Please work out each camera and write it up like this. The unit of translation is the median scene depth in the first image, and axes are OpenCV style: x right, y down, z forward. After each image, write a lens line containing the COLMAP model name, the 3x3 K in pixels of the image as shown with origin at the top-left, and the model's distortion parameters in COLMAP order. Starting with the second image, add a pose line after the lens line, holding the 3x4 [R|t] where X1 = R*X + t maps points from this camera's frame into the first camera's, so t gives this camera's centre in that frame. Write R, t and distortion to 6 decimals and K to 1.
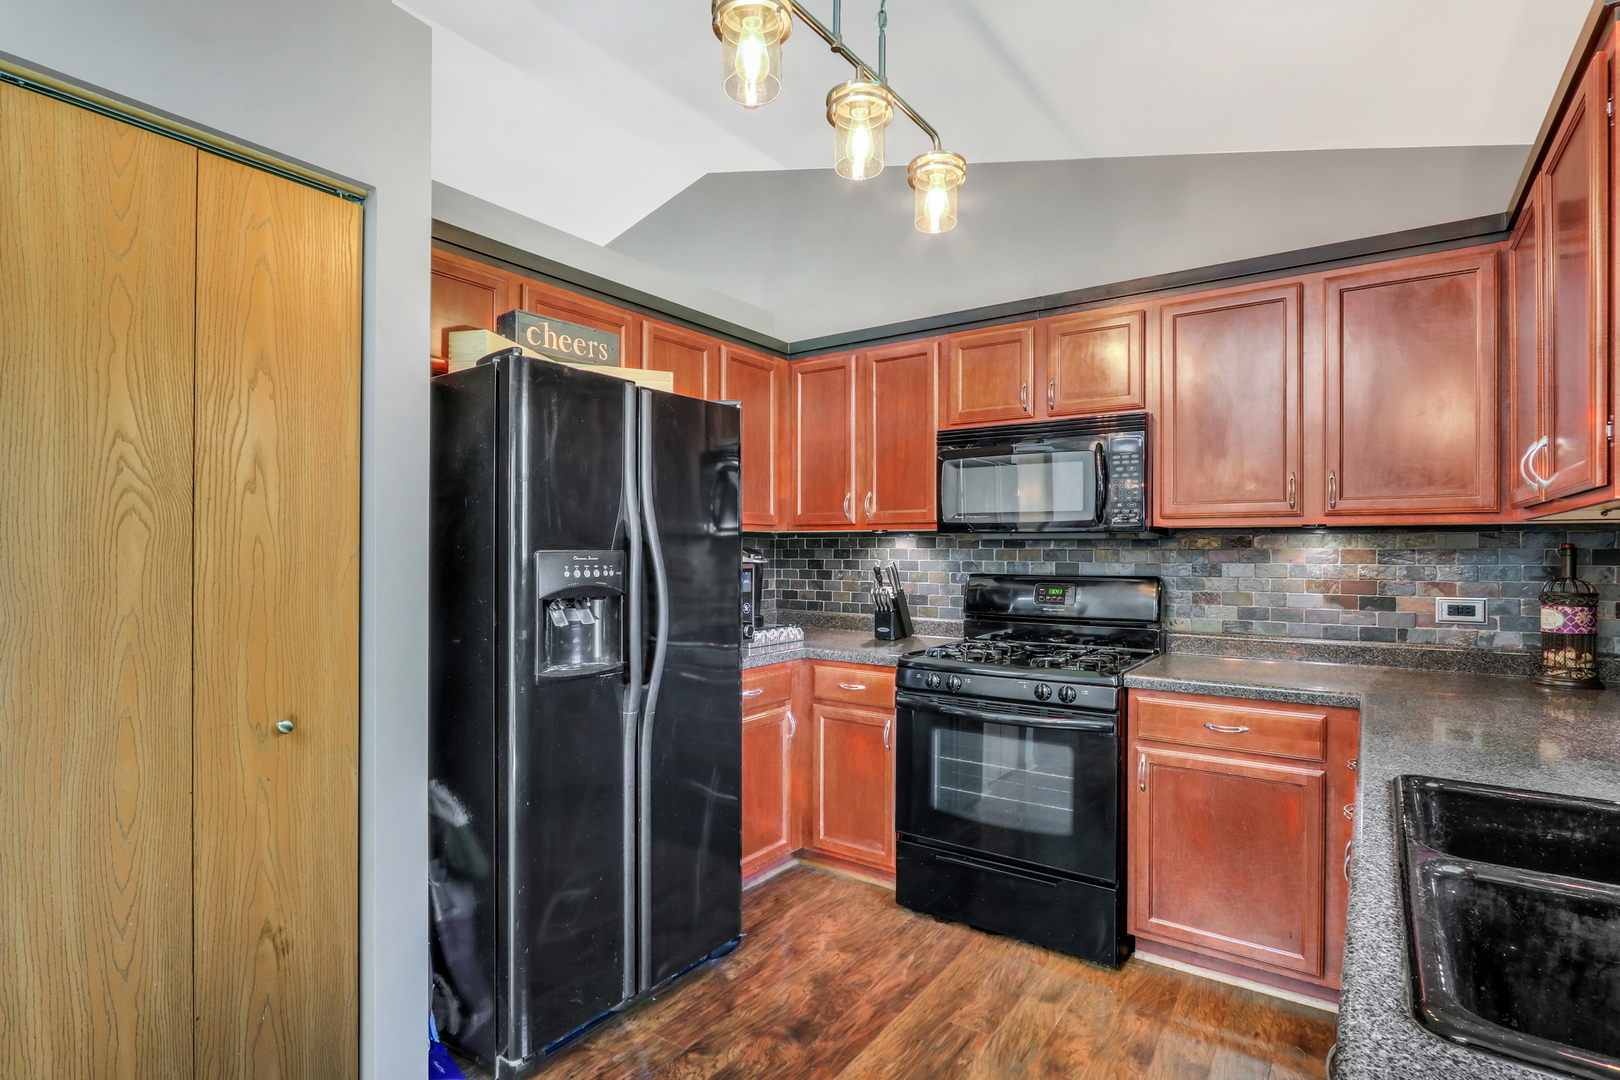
lens RADIAL K [[811.1, 0, 804.2], [0, 811.1, 558.2], [0, 0, 1]] dist [-0.014165, 0.000288]
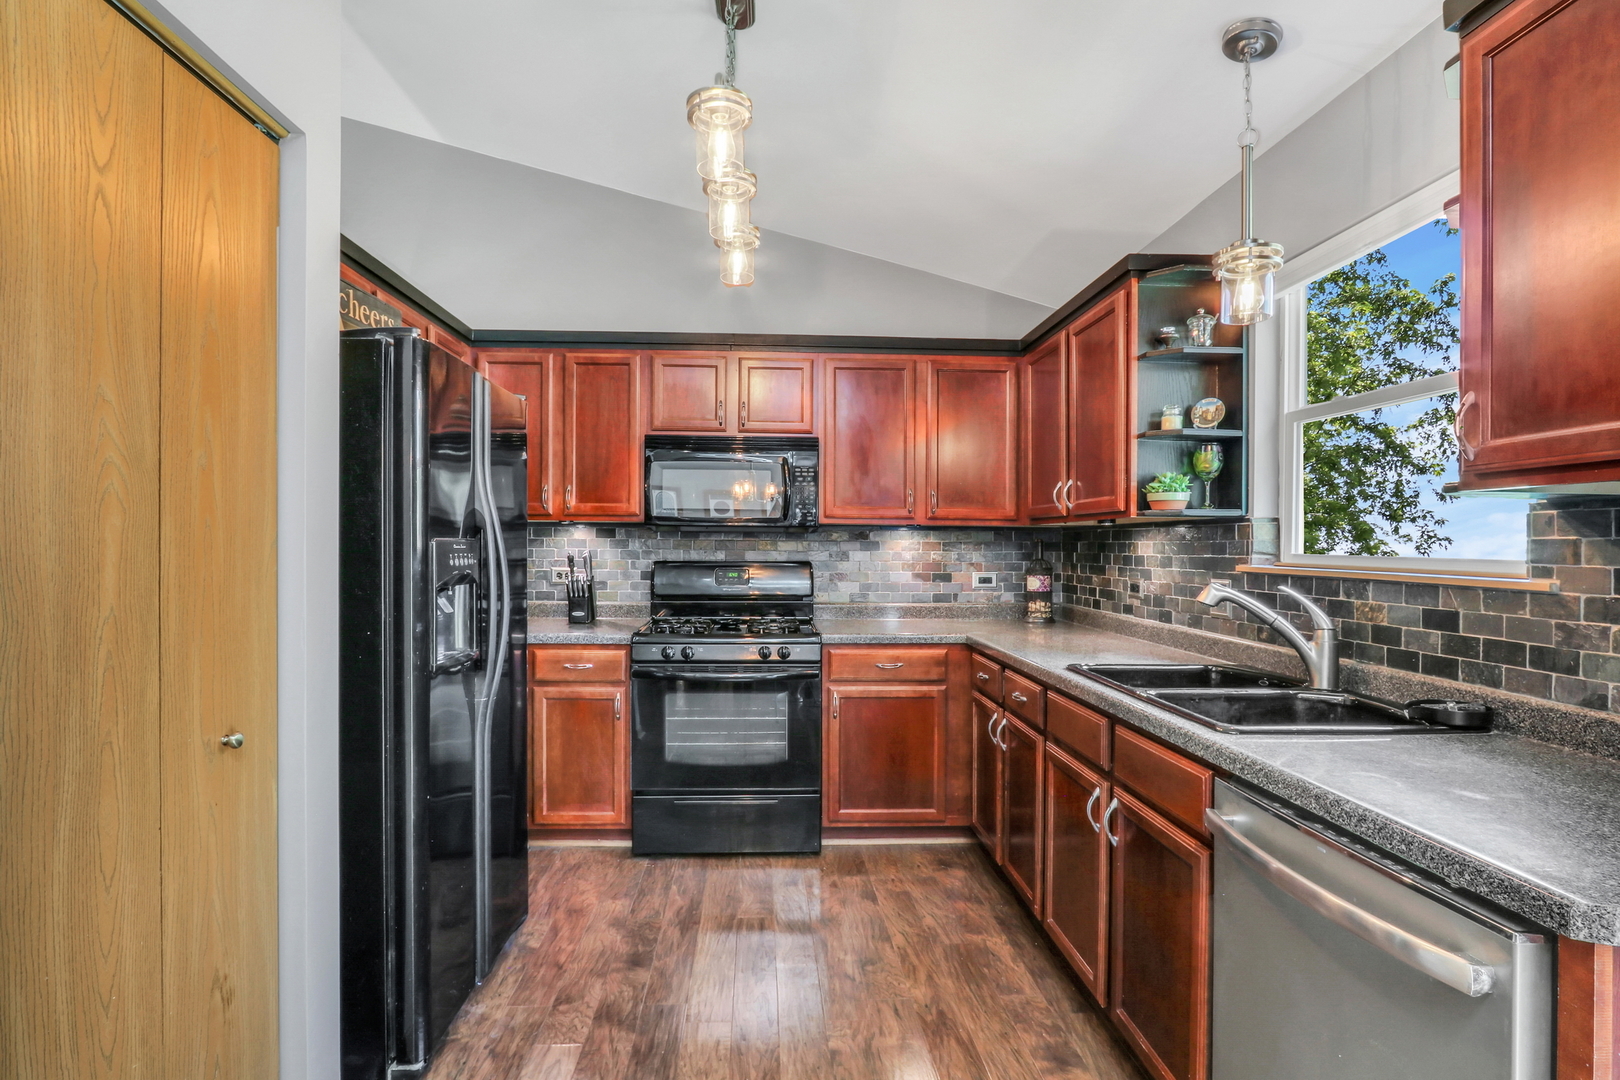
lens RADIAL K [[803.9, 0, 806.3], [0, 803.9, 553.0], [0, 0, 1]] dist [-0.022414, 0.000147]
pose [[0.785501, -0.003129, 0.618853, -0.421097], [-0.000646, 0.999983, 0.005877, 0.001668], [-0.618860, -0.005016, 0.785485, -0.027763]]
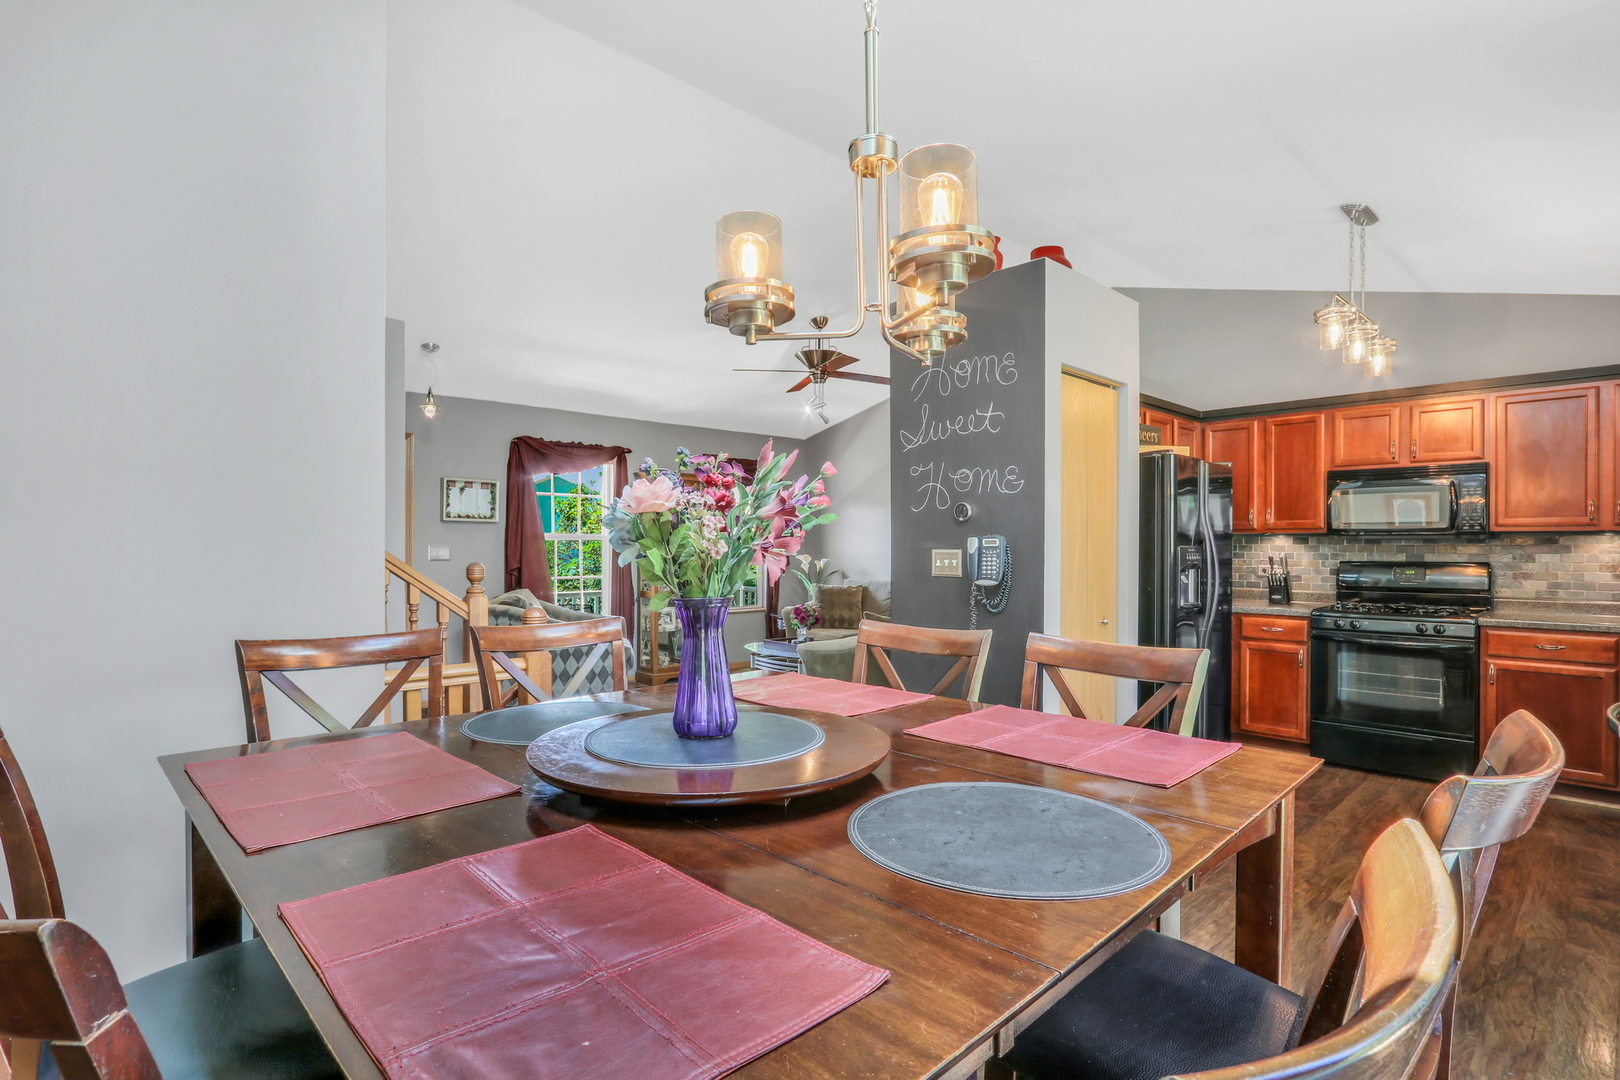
lens RADIAL K [[810.0, 0, 809.9], [0, 810.0, 554.6], [0, 0, 1]] dist [-0.003284, -0.000402]
pose [[0.982627, 0.001512, -0.185583, -0.643014], [-0.001286, 0.999998, 0.001337, 0.008049], [0.185585, -0.001075, 0.982628, -0.898167]]
